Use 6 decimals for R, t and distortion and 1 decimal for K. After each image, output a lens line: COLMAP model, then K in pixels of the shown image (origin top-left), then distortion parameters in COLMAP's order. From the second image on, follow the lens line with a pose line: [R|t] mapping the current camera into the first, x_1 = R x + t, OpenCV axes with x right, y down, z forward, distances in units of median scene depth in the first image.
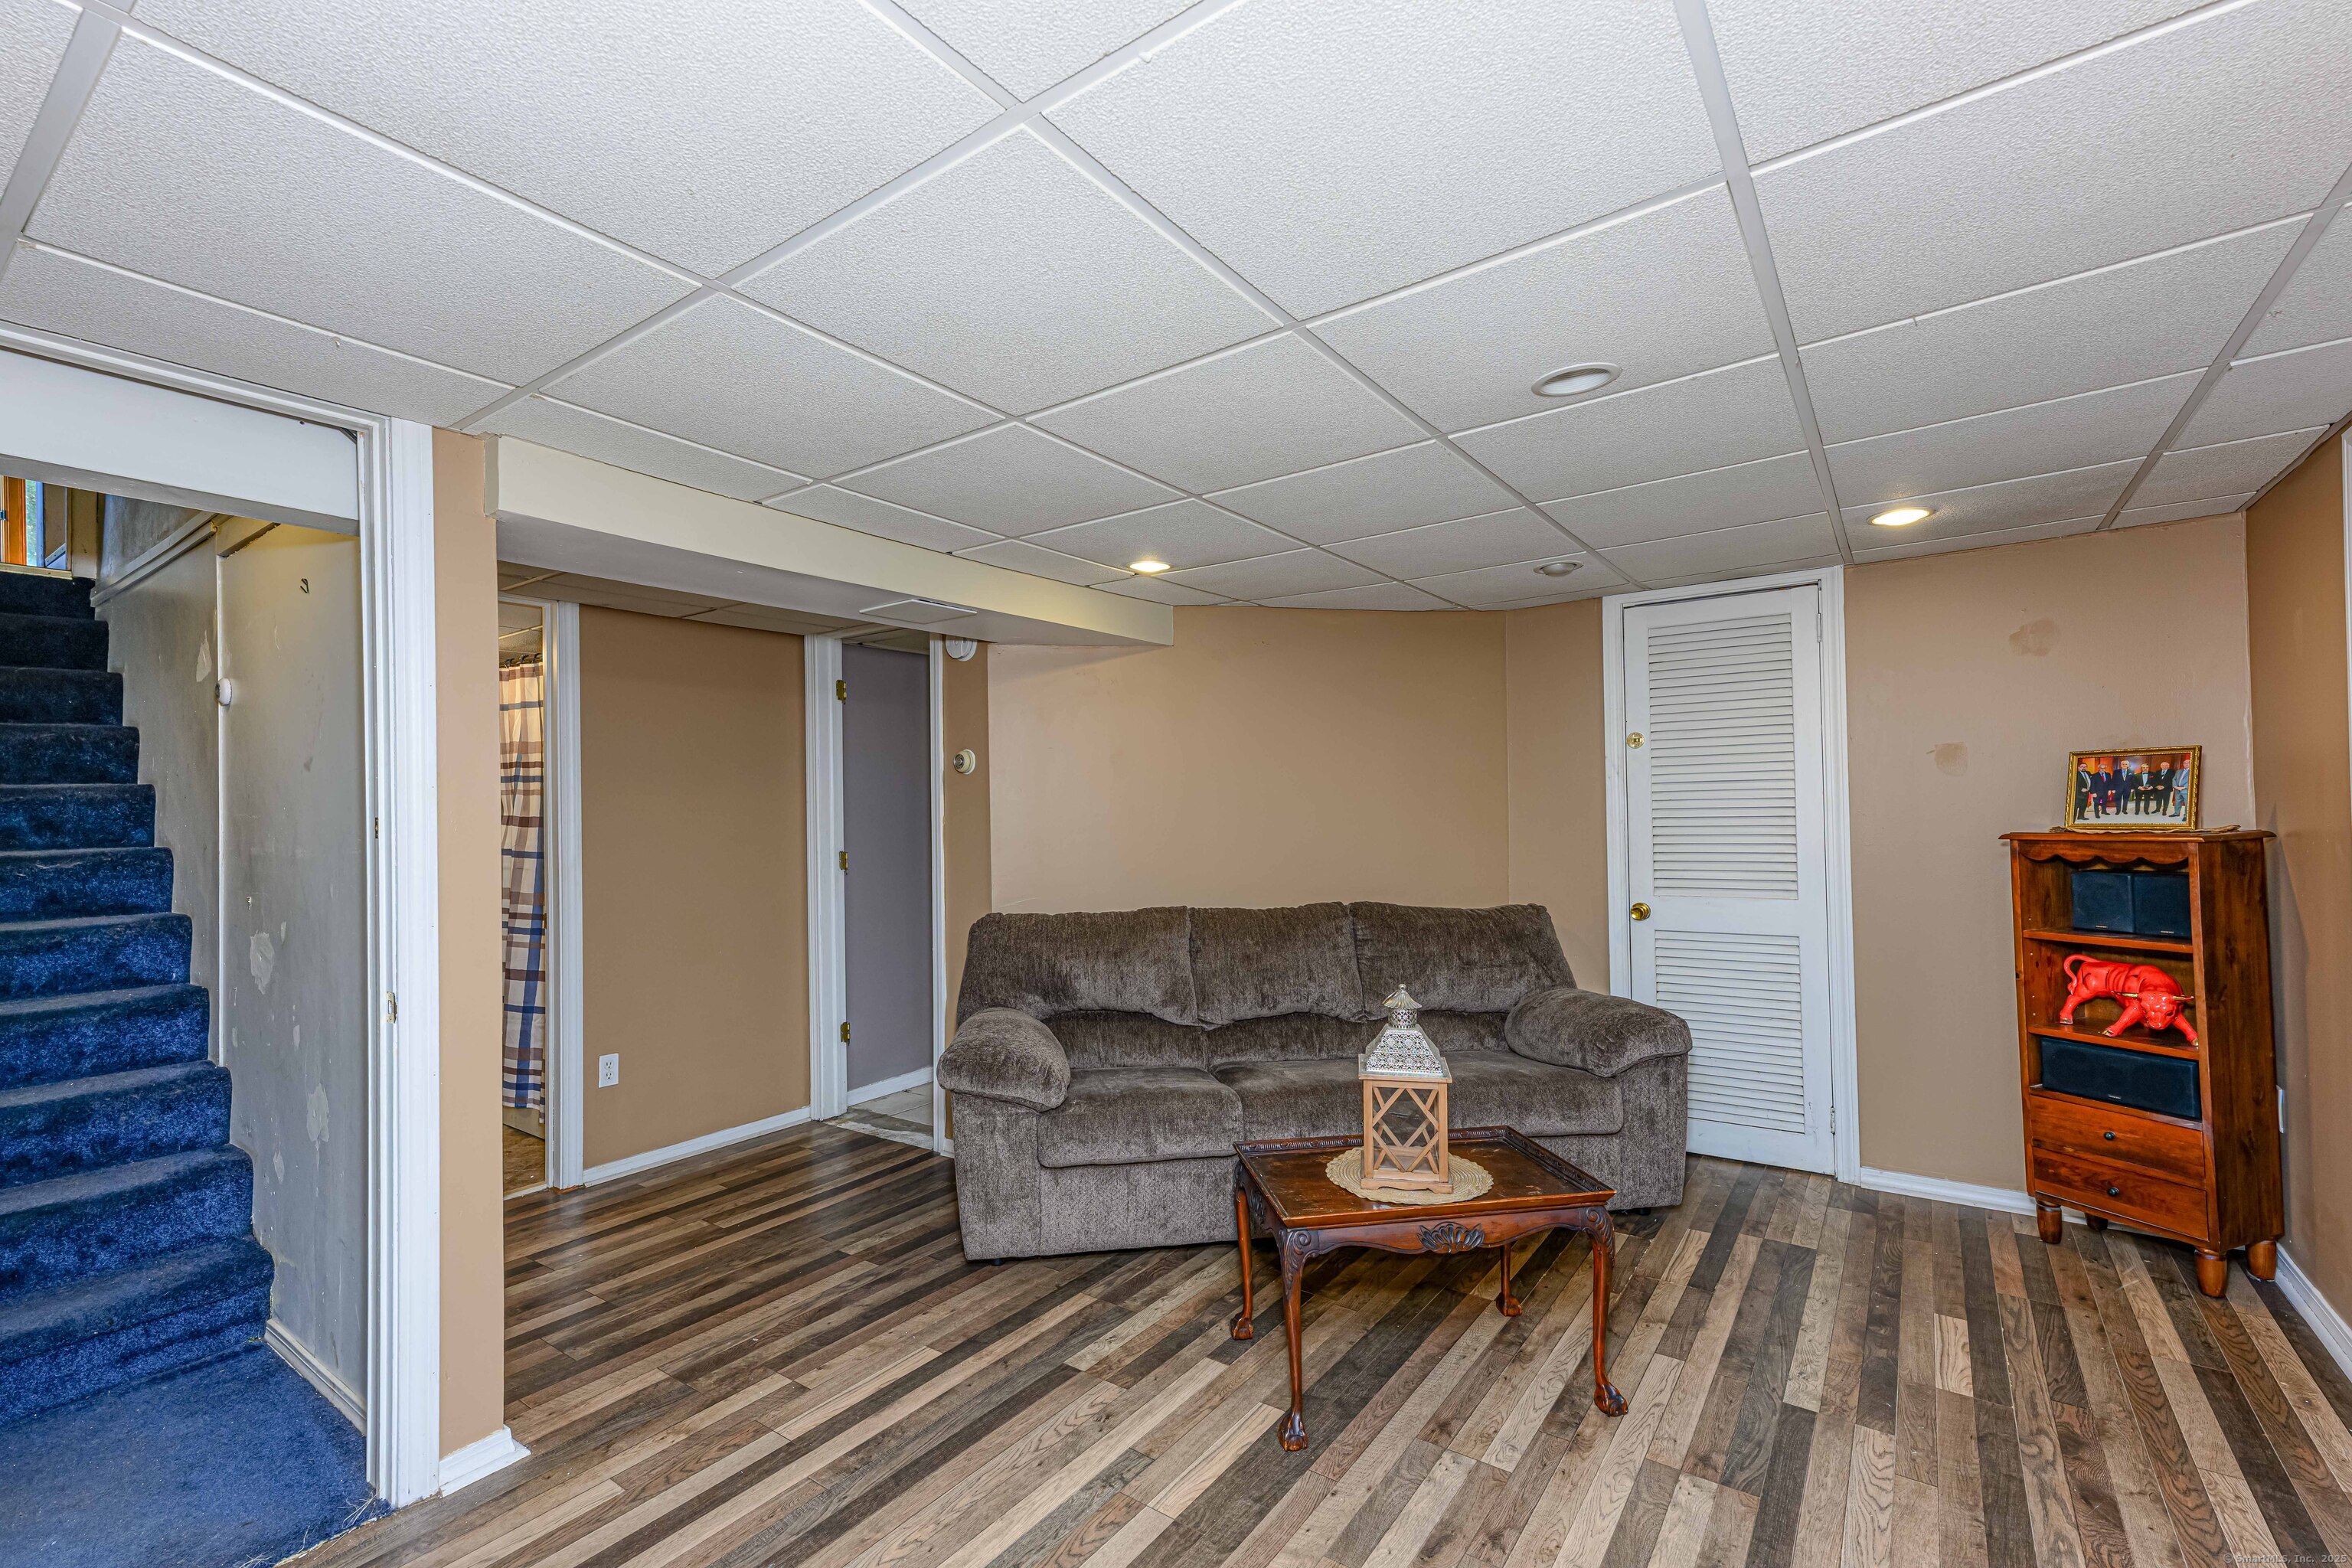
lens RADIAL K [[1022.3, 0, 1163.5], [0, 1022.3, 794.6], [0, 0, 1]] dist [0.022175, 0.000372]
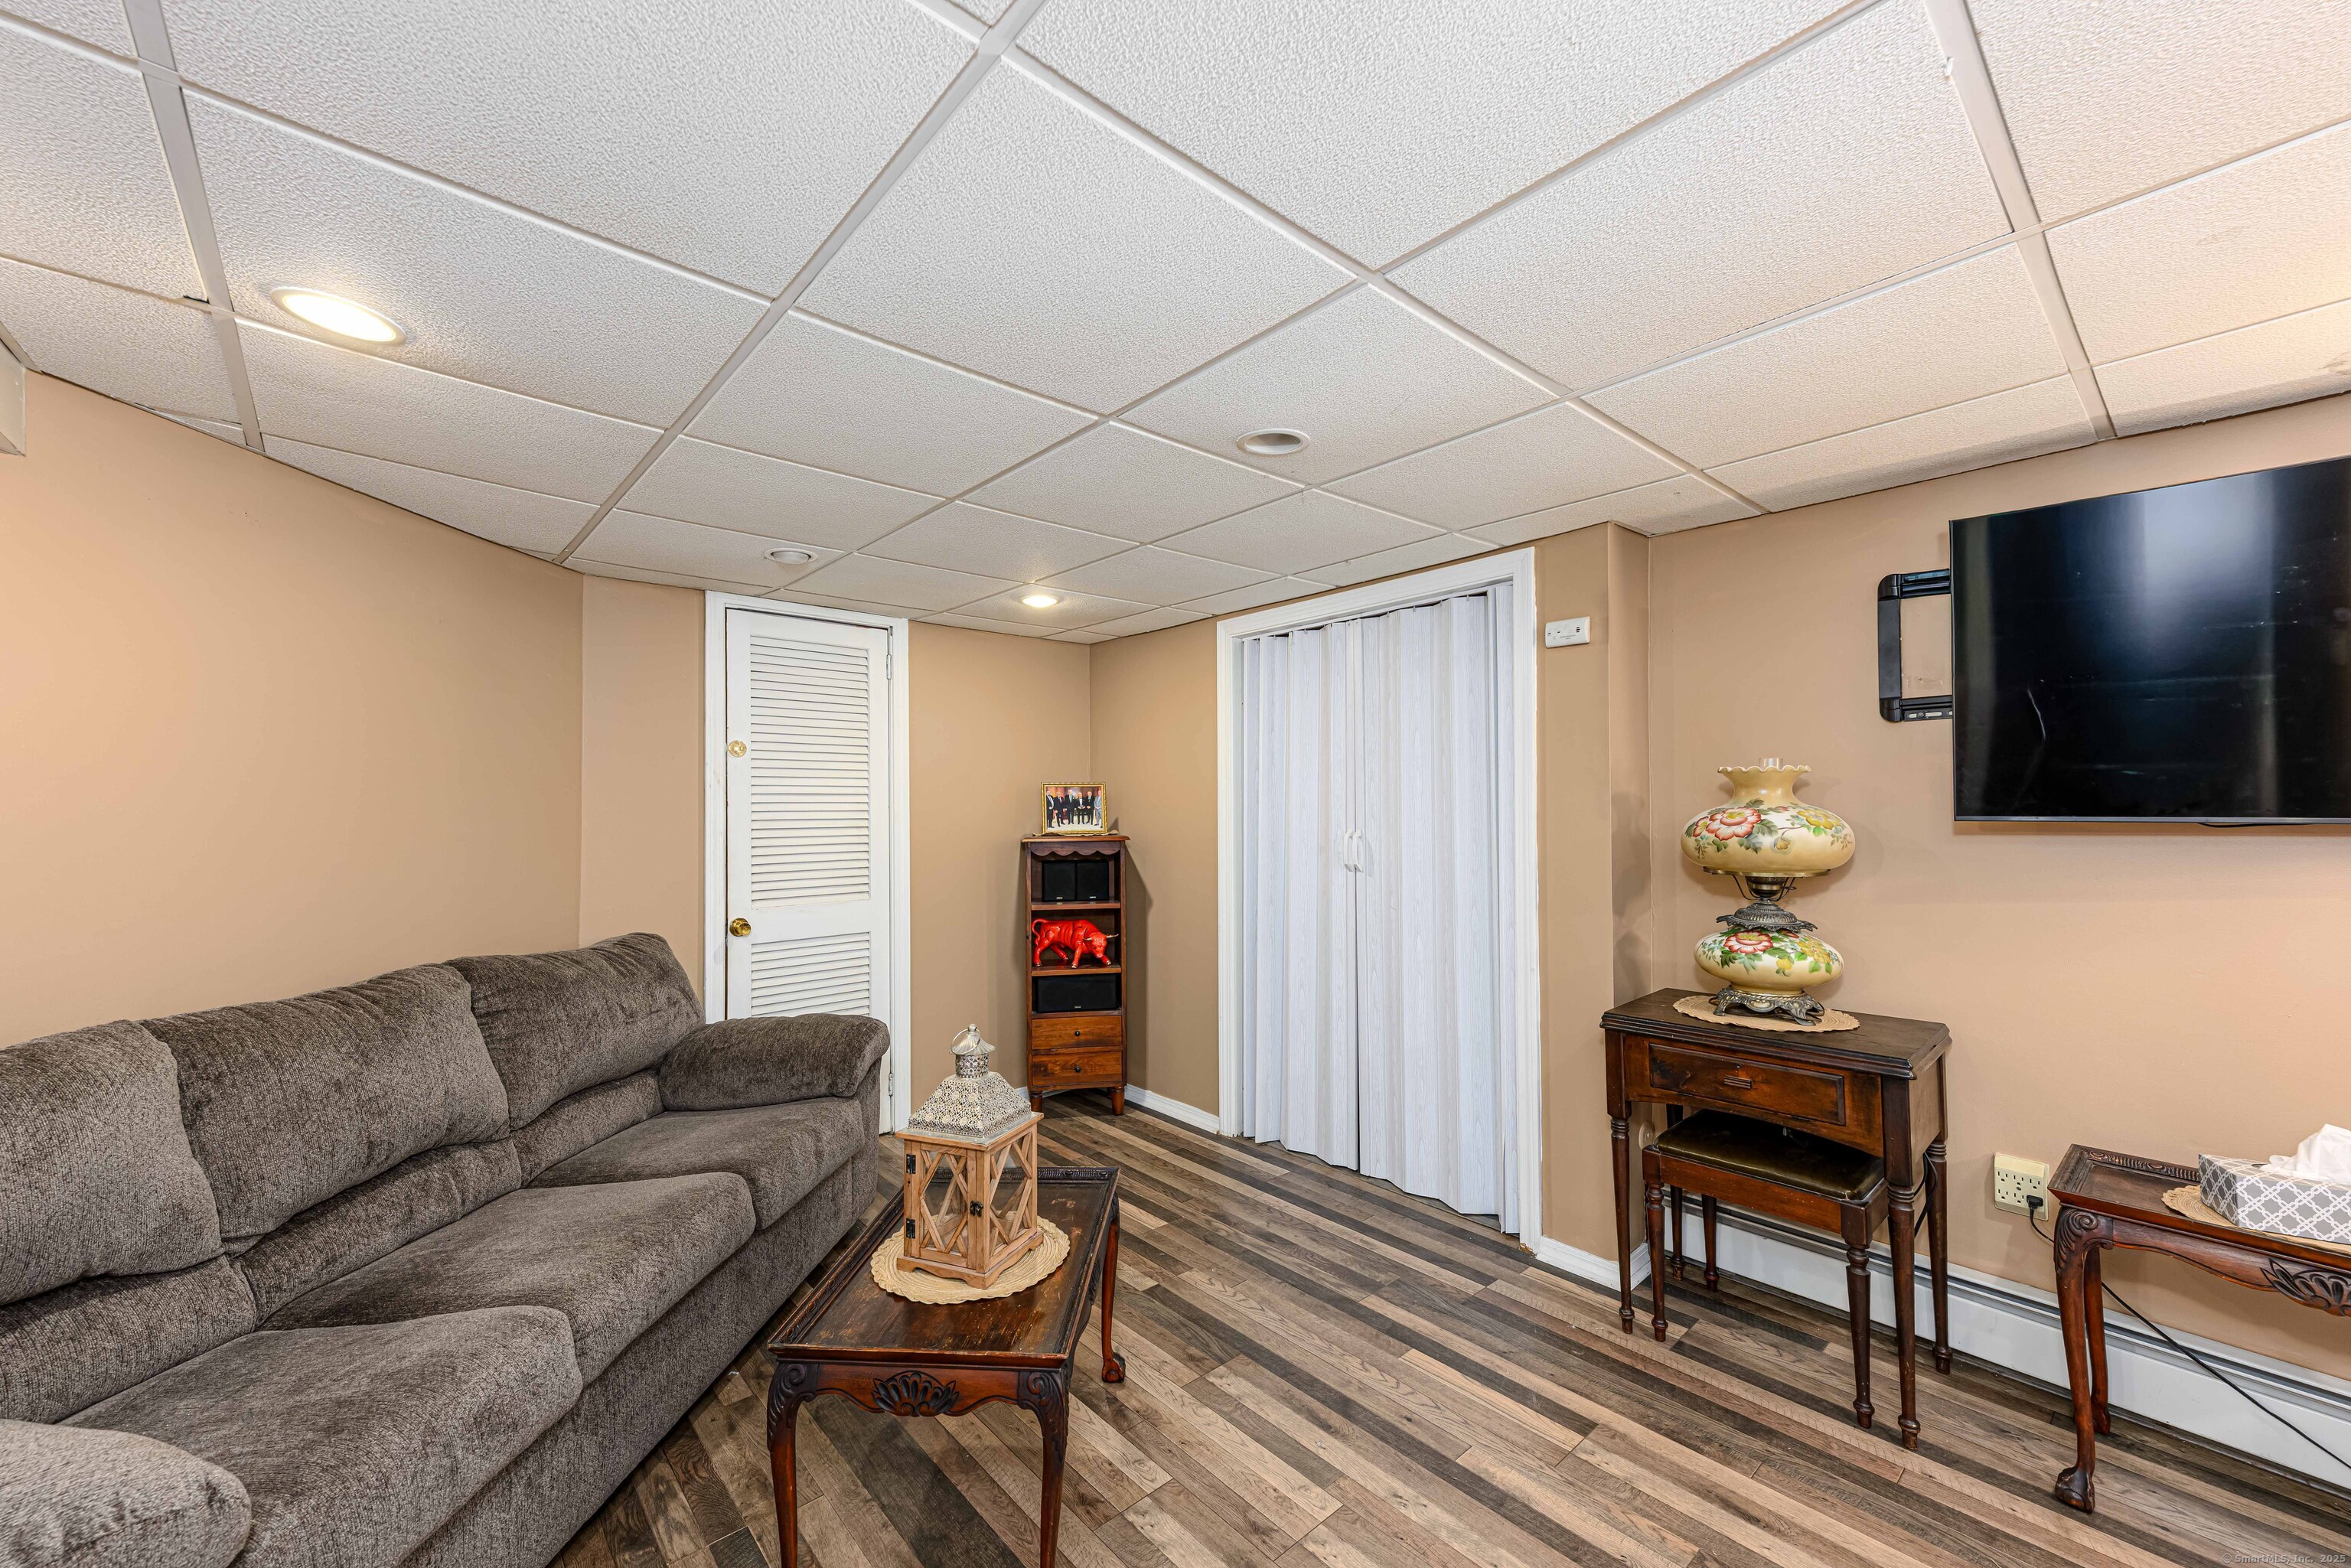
lens RADIAL K [[919.9, 0, 1163.3], [0, 919.9, 795.0], [0, 0, 1]] dist [0.019500, 0.002851]
pose [[0.222399, 0.037526, 0.974233, -0.382424], [-0.010319, 0.999294, -0.036136, 0.023402], [-0.974901, -0.002017, 0.222629, 0.557138]]
